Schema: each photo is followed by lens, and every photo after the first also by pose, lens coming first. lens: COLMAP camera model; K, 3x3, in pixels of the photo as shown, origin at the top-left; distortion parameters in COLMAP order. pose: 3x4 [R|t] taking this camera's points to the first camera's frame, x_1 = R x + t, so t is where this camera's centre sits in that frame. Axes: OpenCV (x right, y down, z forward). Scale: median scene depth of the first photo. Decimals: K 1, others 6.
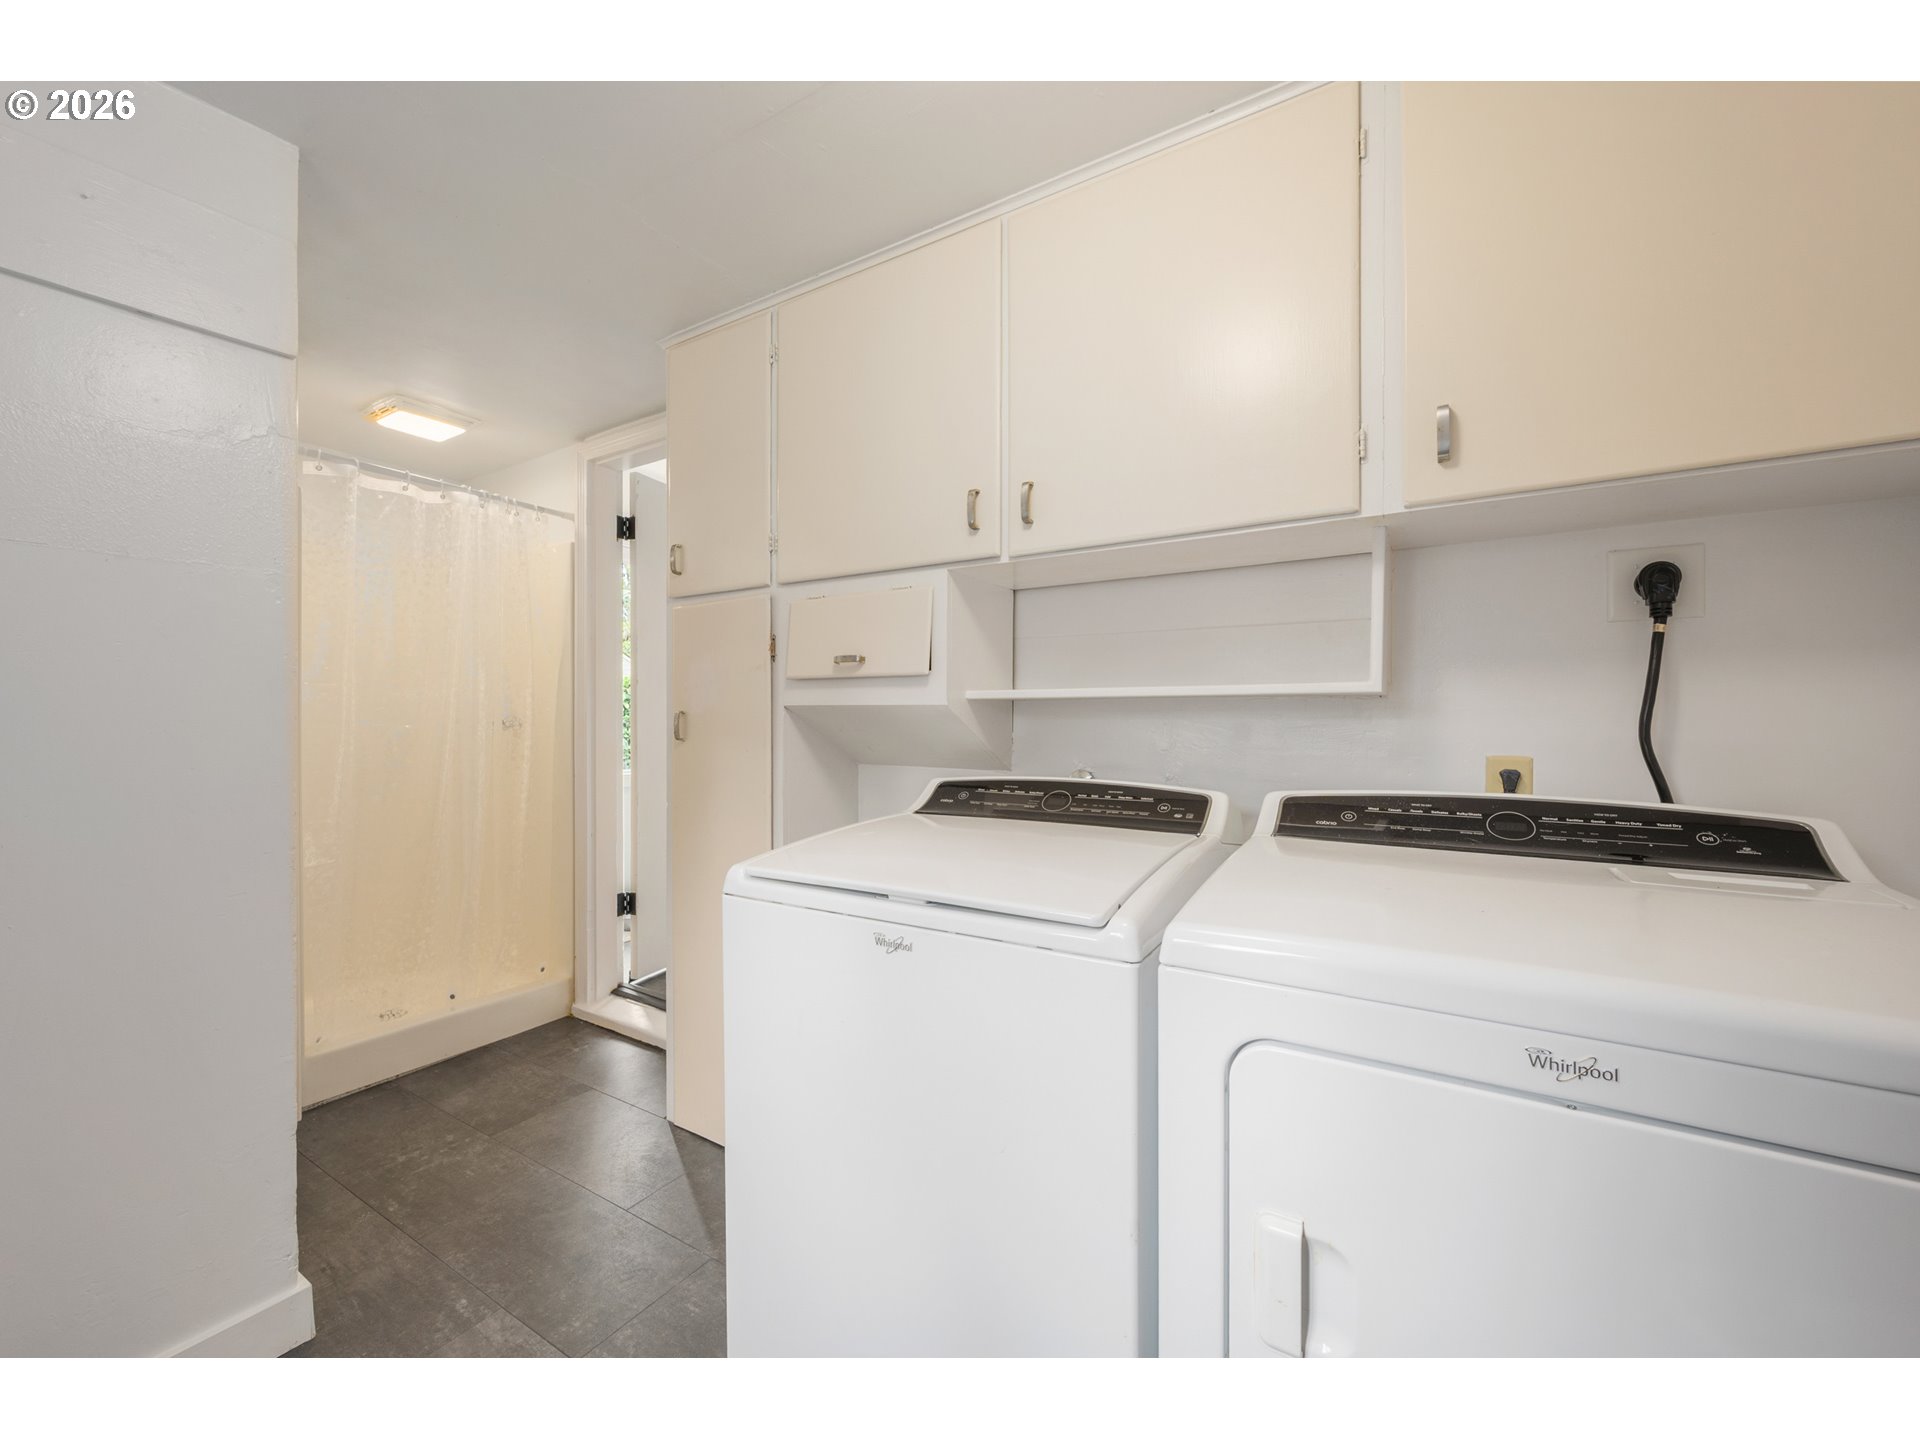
lens RADIAL K [[765.3, 0, 972.4], [0, 765.3, 704.7], [0, 0, 1]] dist [0.002030, 0.000161]
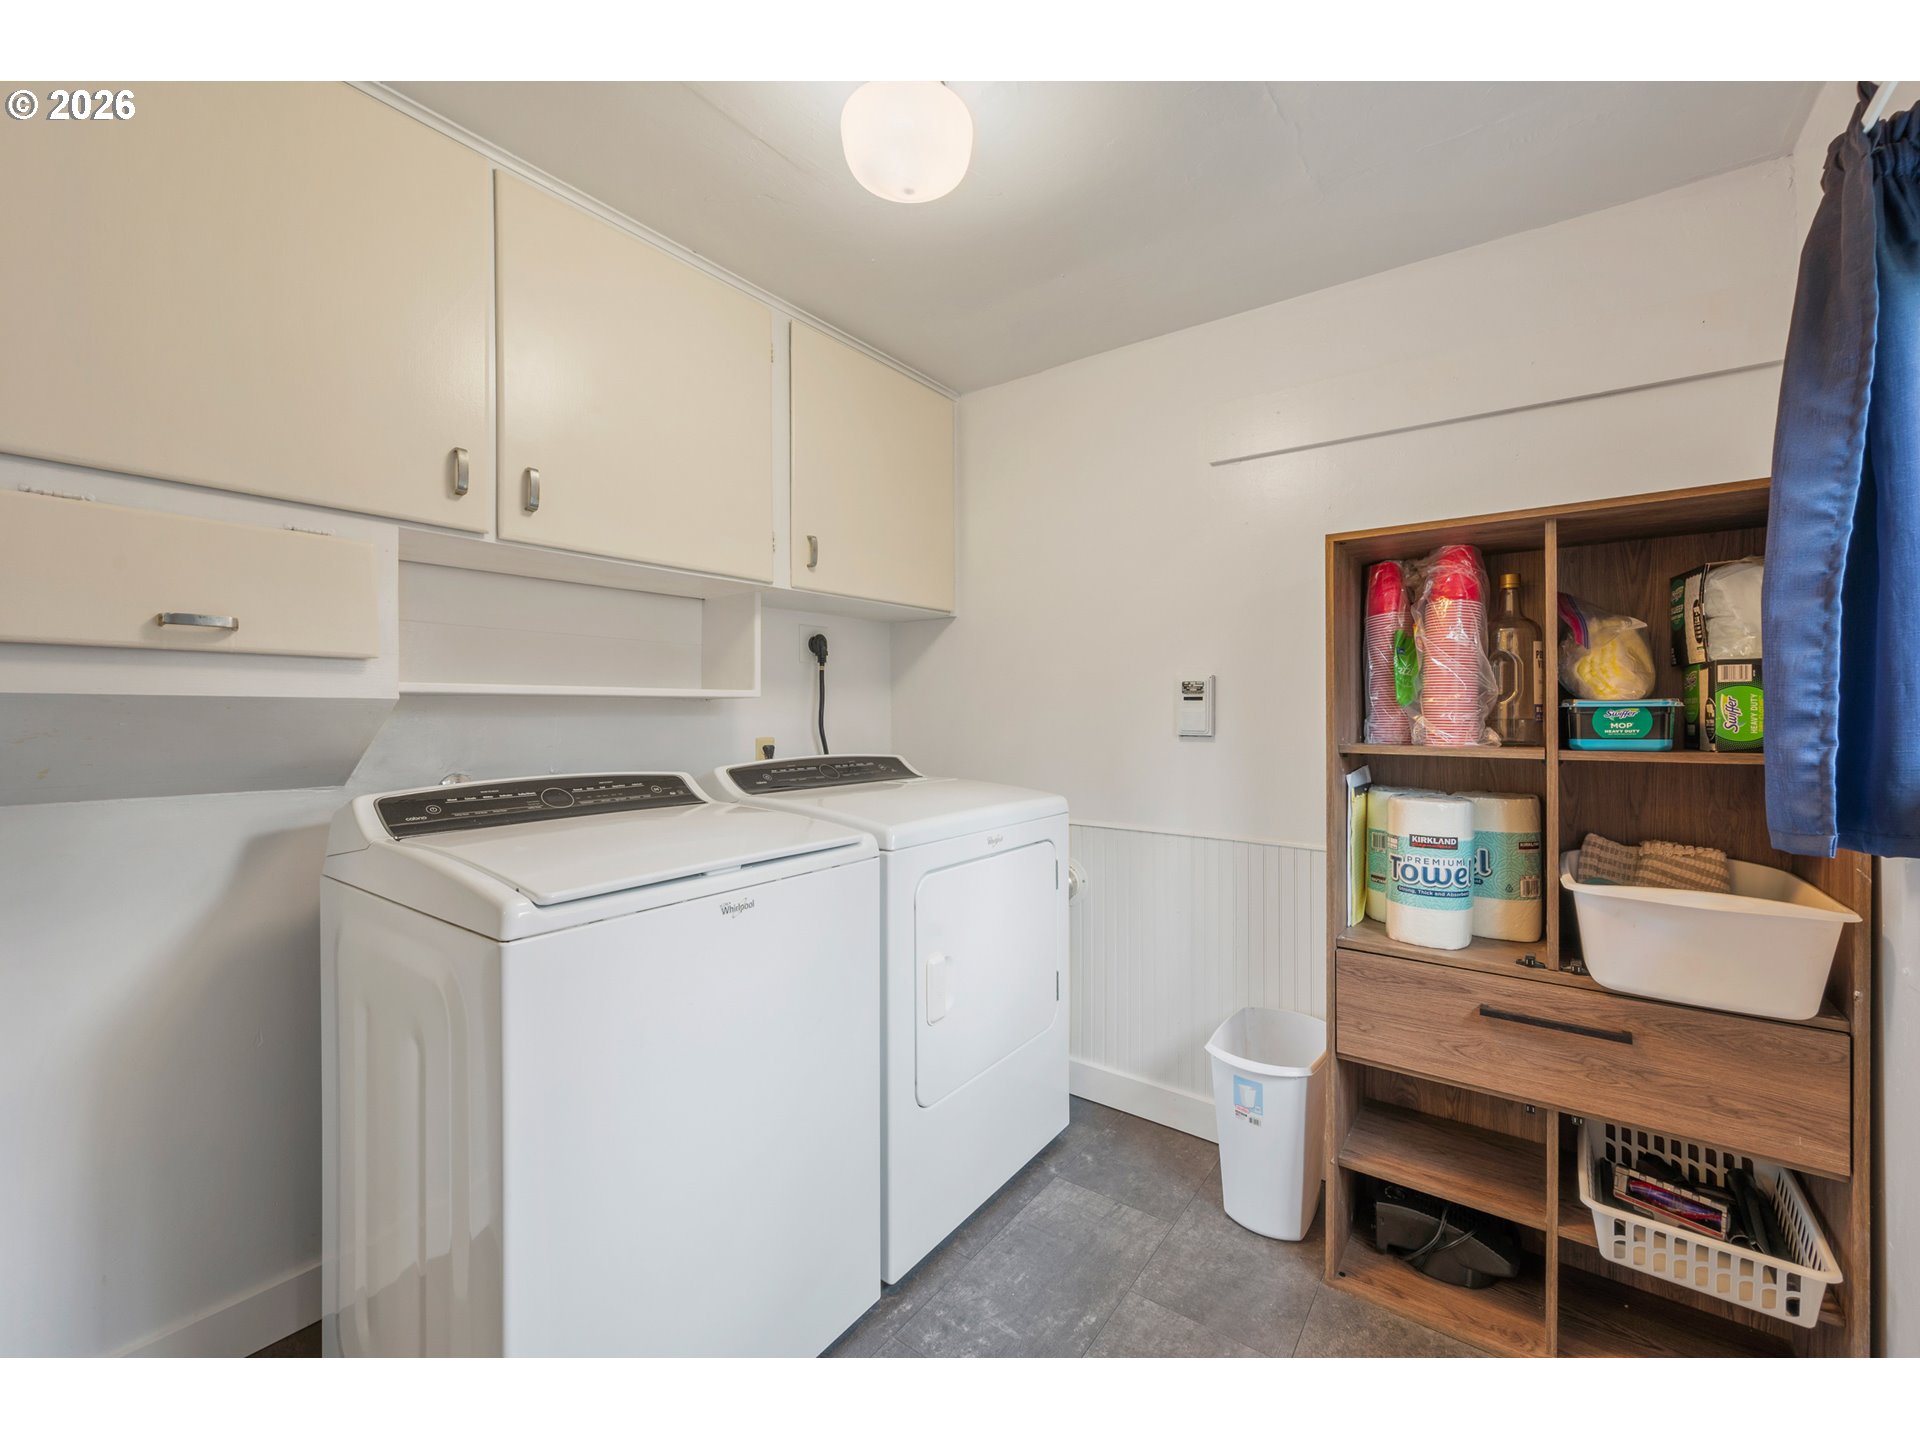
lens RADIAL K [[780.6, 0, 955.8], [0, 780.6, 754.9], [0, 0, 1]] dist [0.000834, -0.000164]
pose [[0.079507, -0.055168, 0.995307, -0.947709], [-0.019338, 0.998194, 0.056873, 0.000239], [-0.996647, -0.023769, 0.078297, 0.427126]]
